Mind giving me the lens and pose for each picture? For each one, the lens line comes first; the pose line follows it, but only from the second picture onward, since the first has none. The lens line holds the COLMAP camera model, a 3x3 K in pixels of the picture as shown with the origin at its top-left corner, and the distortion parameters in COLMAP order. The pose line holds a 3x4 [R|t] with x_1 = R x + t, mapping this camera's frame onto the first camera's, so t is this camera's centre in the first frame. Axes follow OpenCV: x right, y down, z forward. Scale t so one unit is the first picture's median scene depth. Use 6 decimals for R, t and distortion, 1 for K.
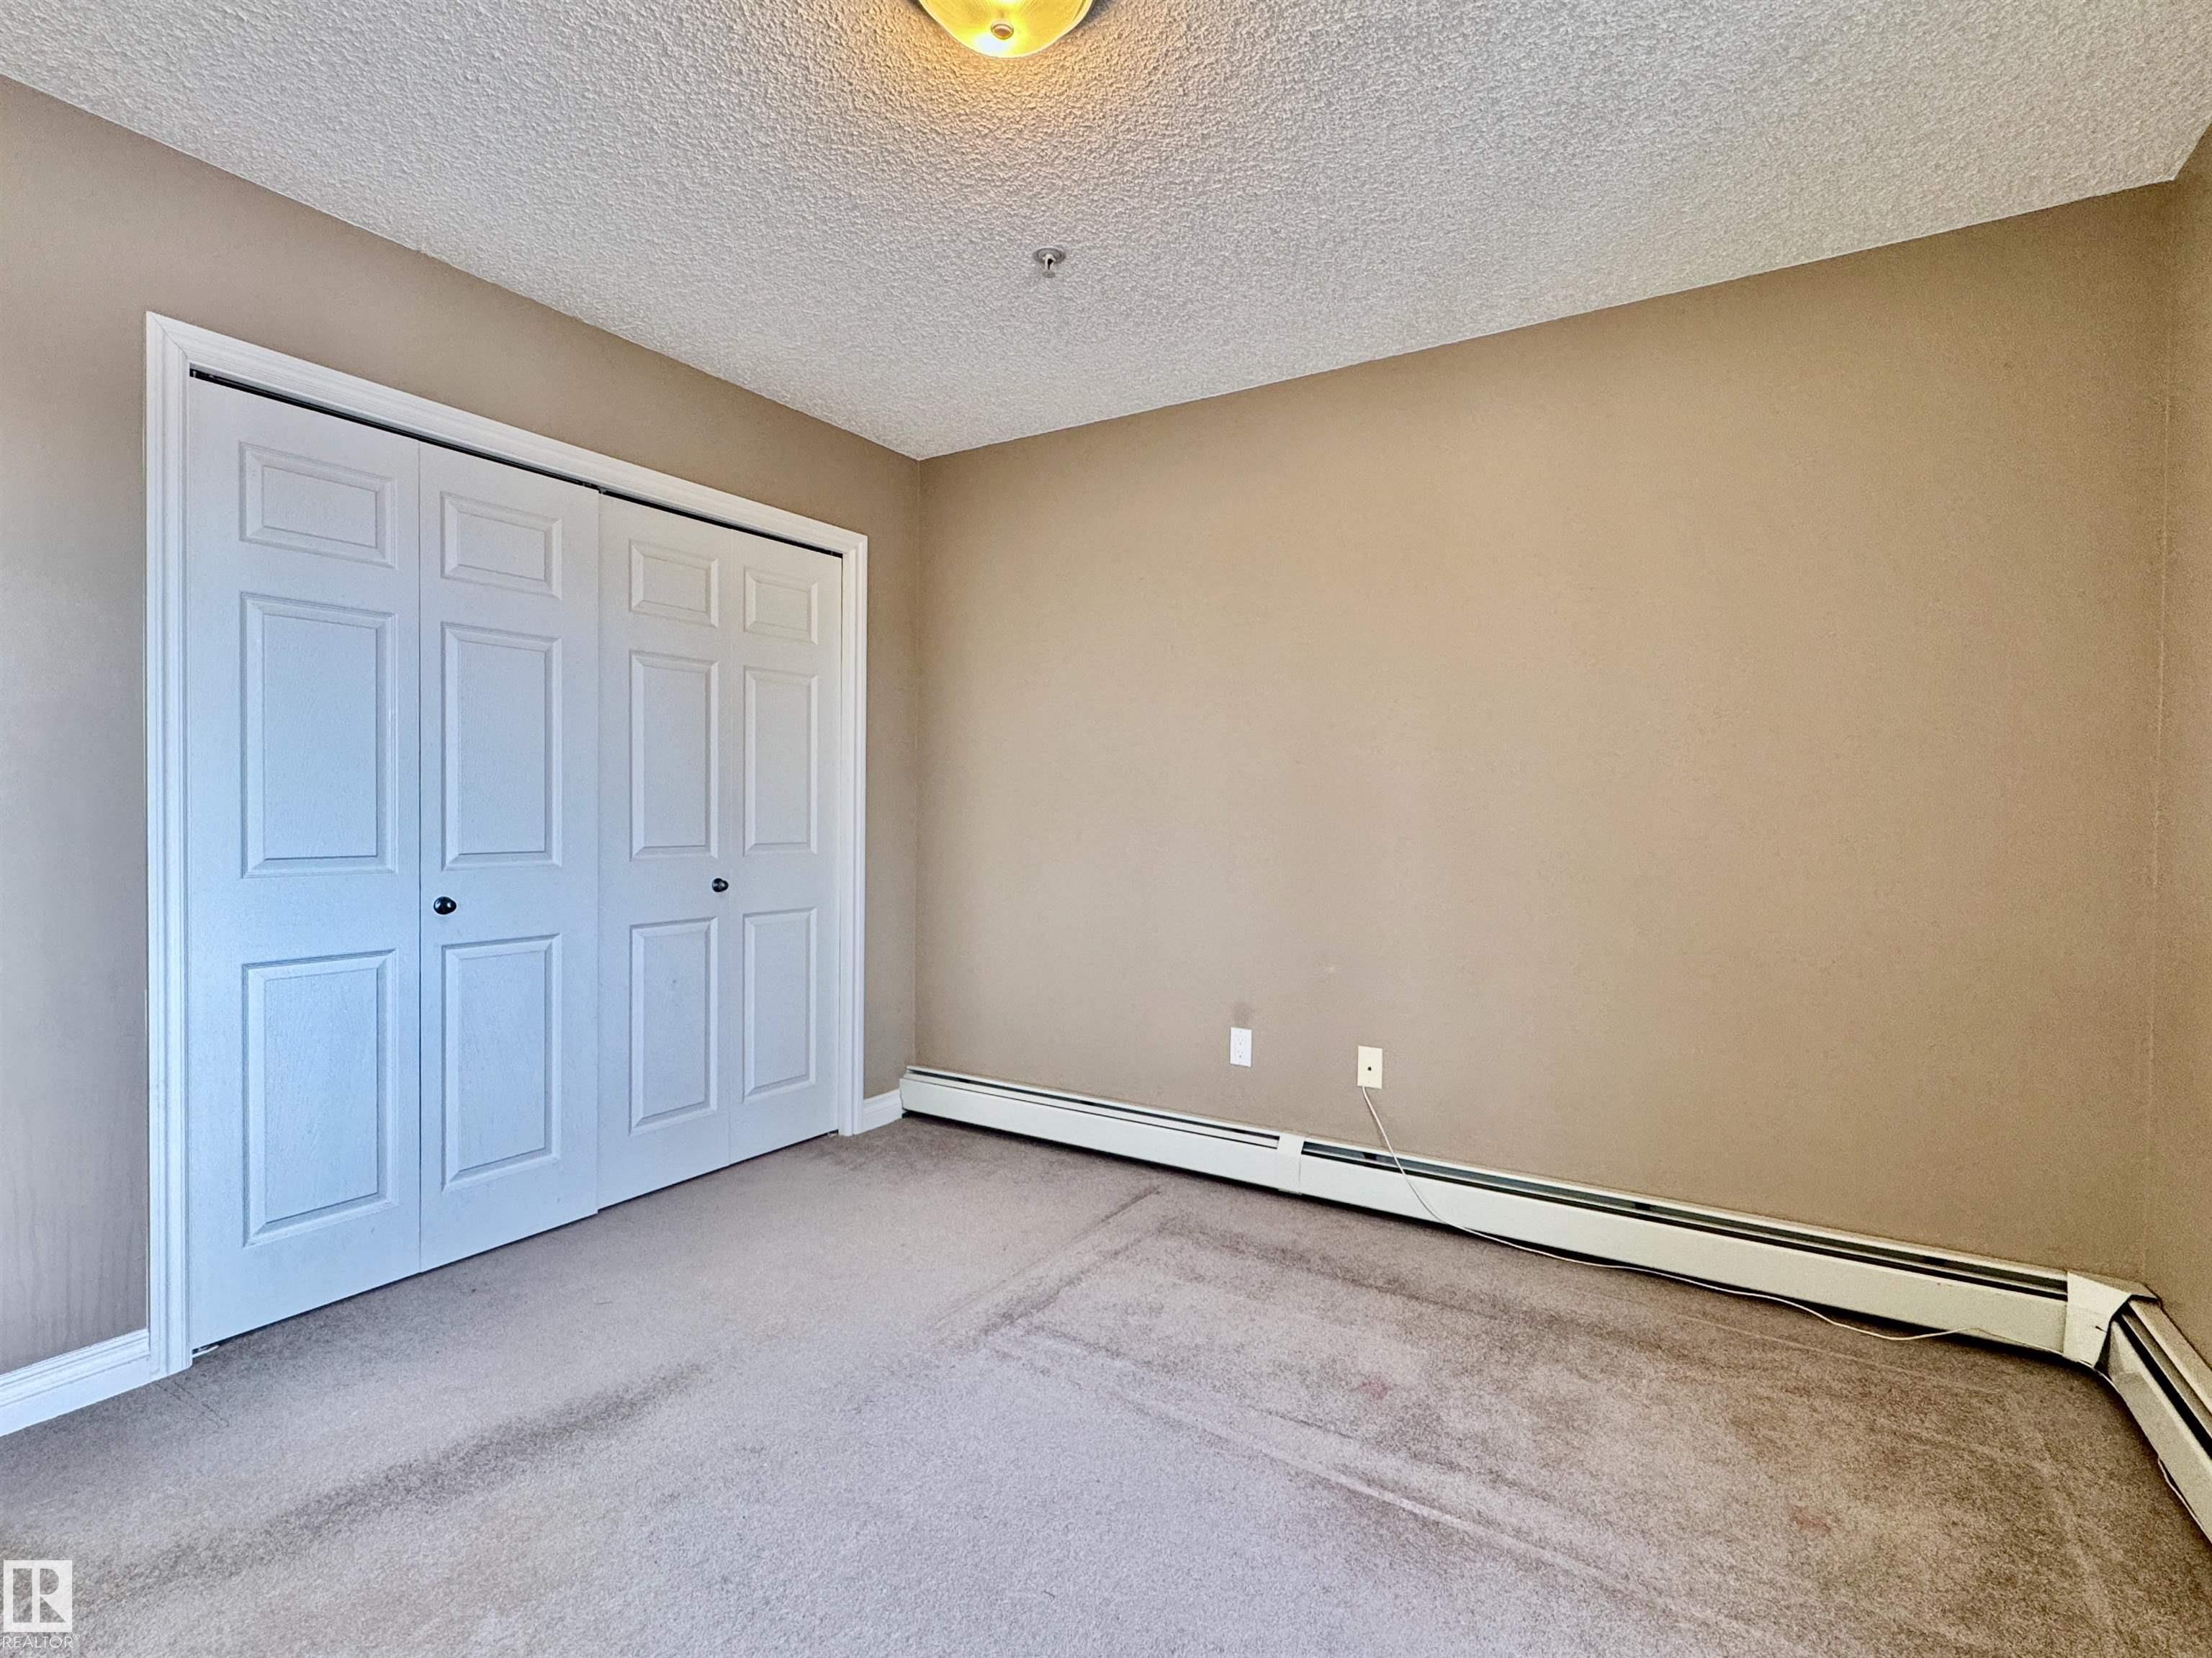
lens RADIAL K [[958.6, 0, 1242.0], [0, 958.6, 825.0], [0, 0, 1]] dist [0.000339, -0.000156]
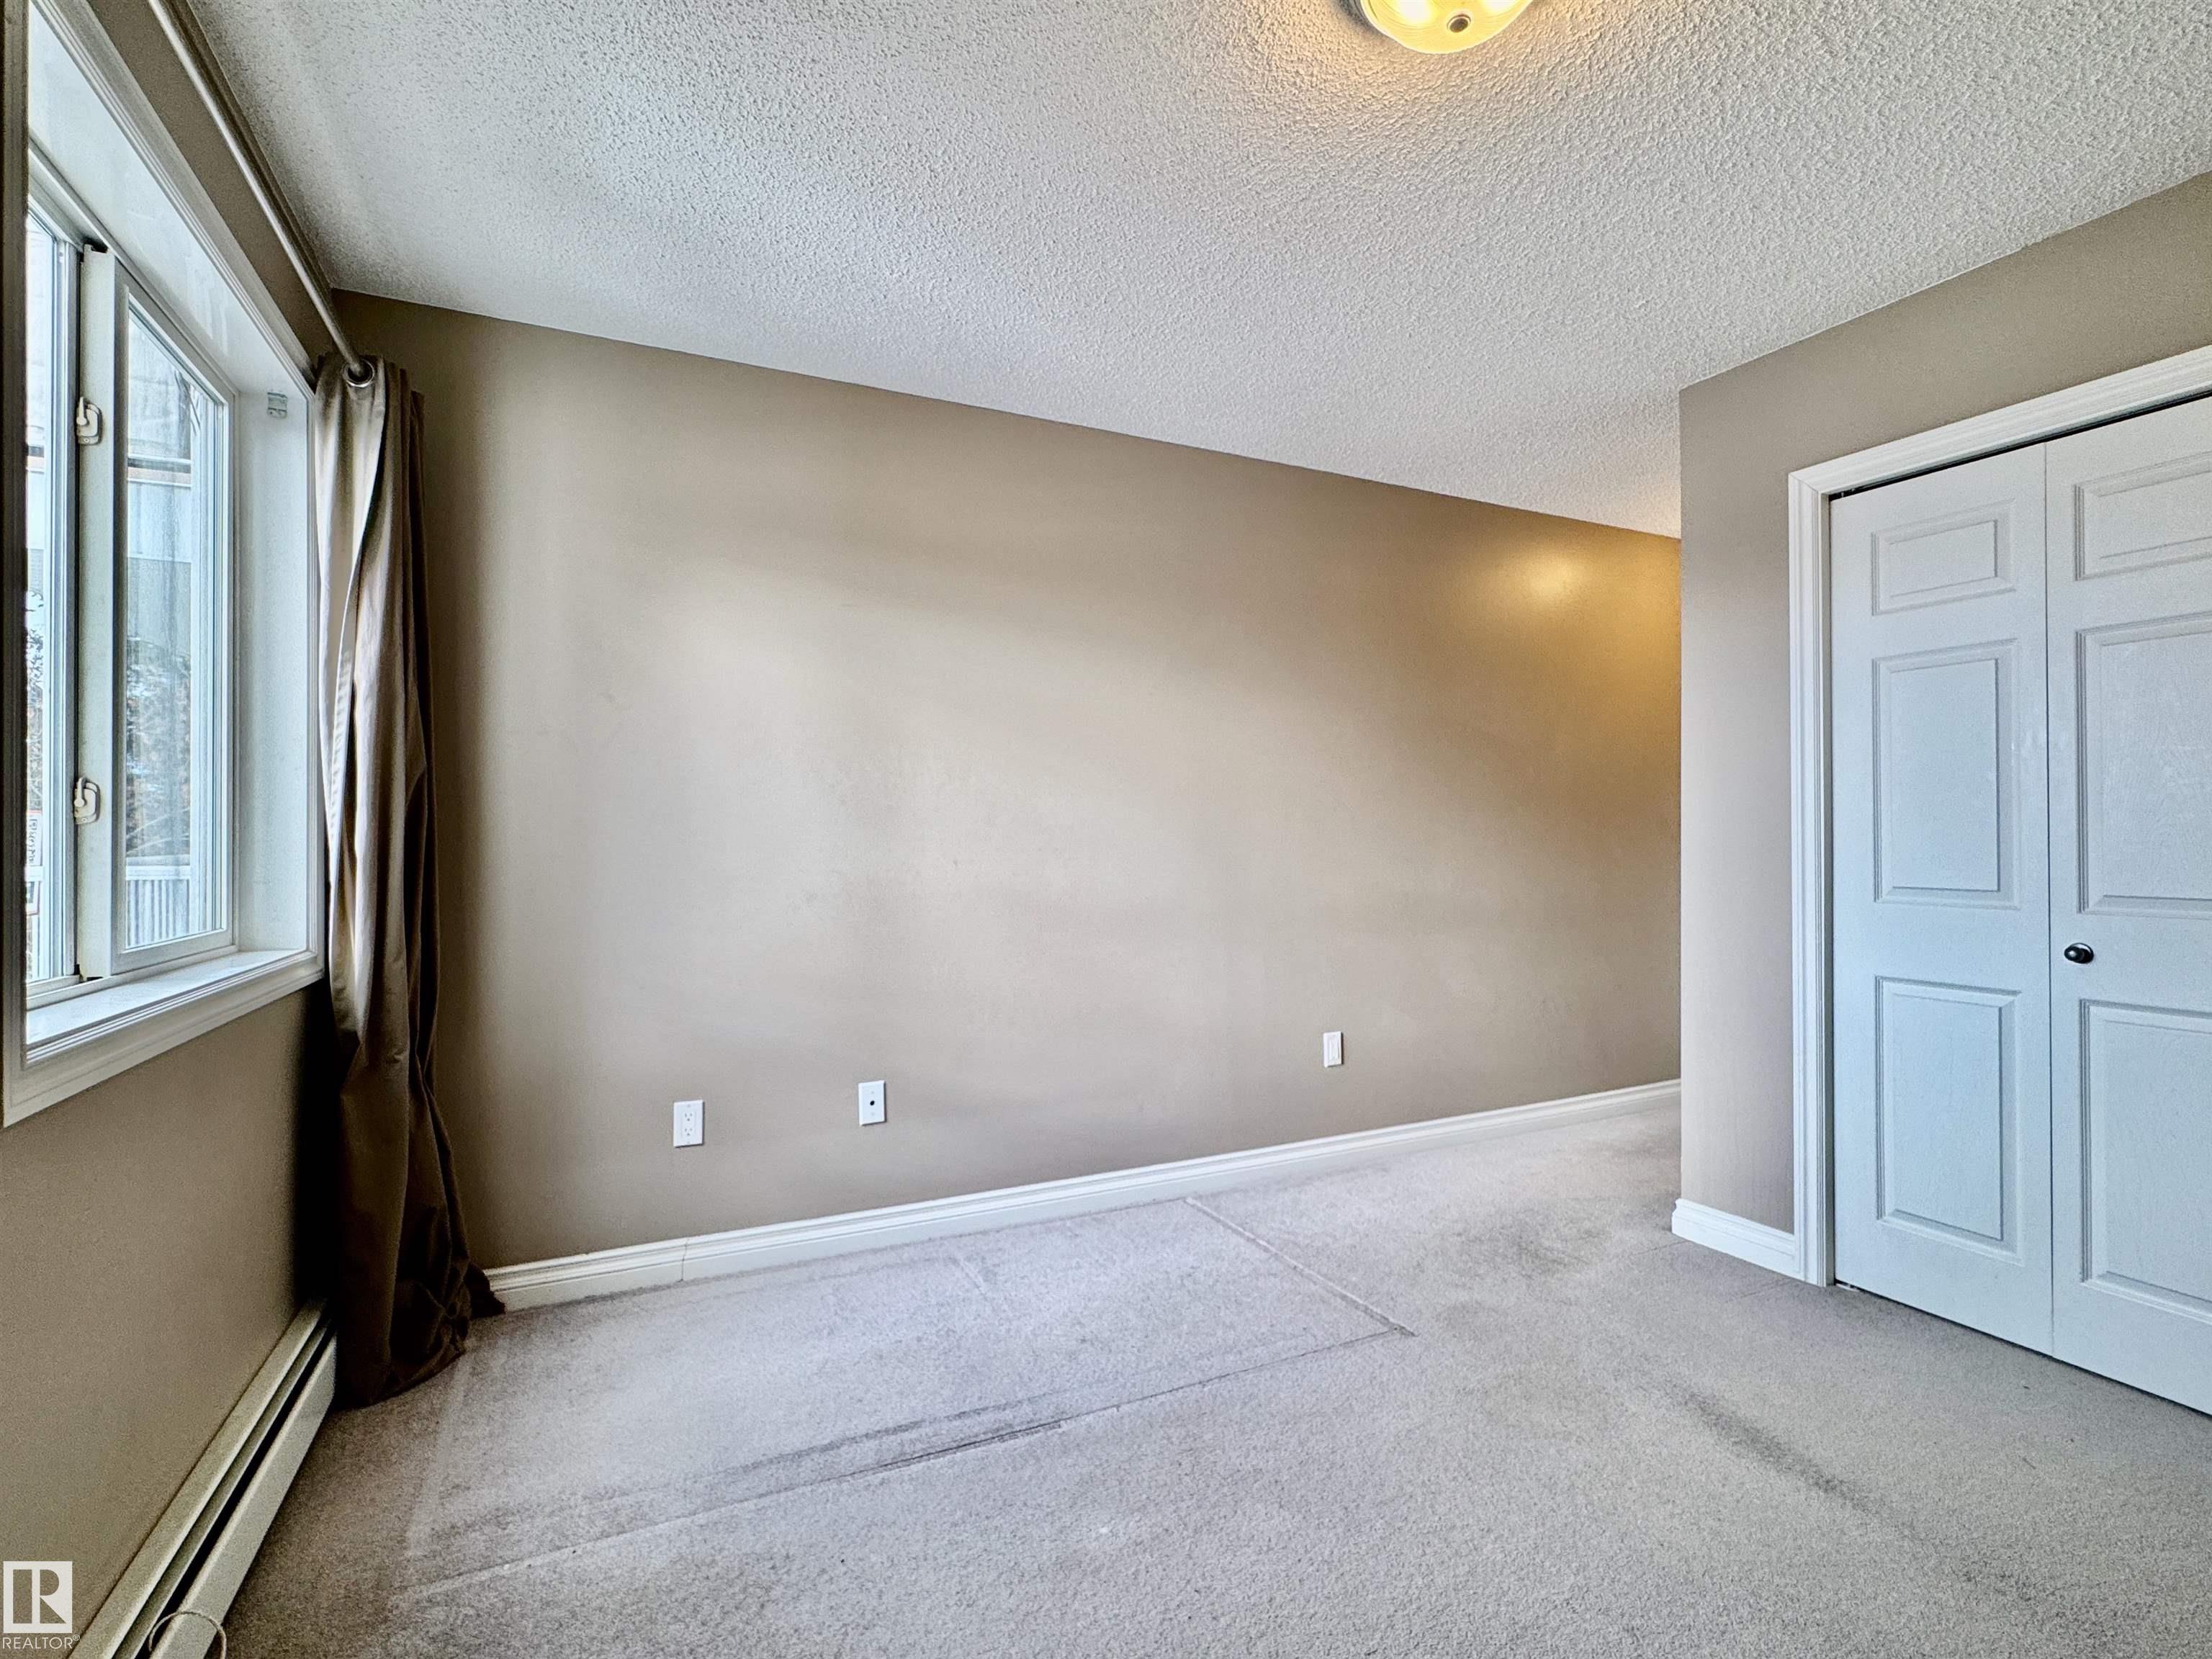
lens RADIAL K [[1018.6, 0, 1106.0], [0, 1018.6, 829.5], [0, 0, 1]] dist [0.002834, -0.001071]
pose [[-0.585987, -0.013334, -0.810211, 0.479579], [-0.016109, 0.999859, -0.004804, -0.011087], [0.810161, 0.010237, -0.586119, 0.893457]]
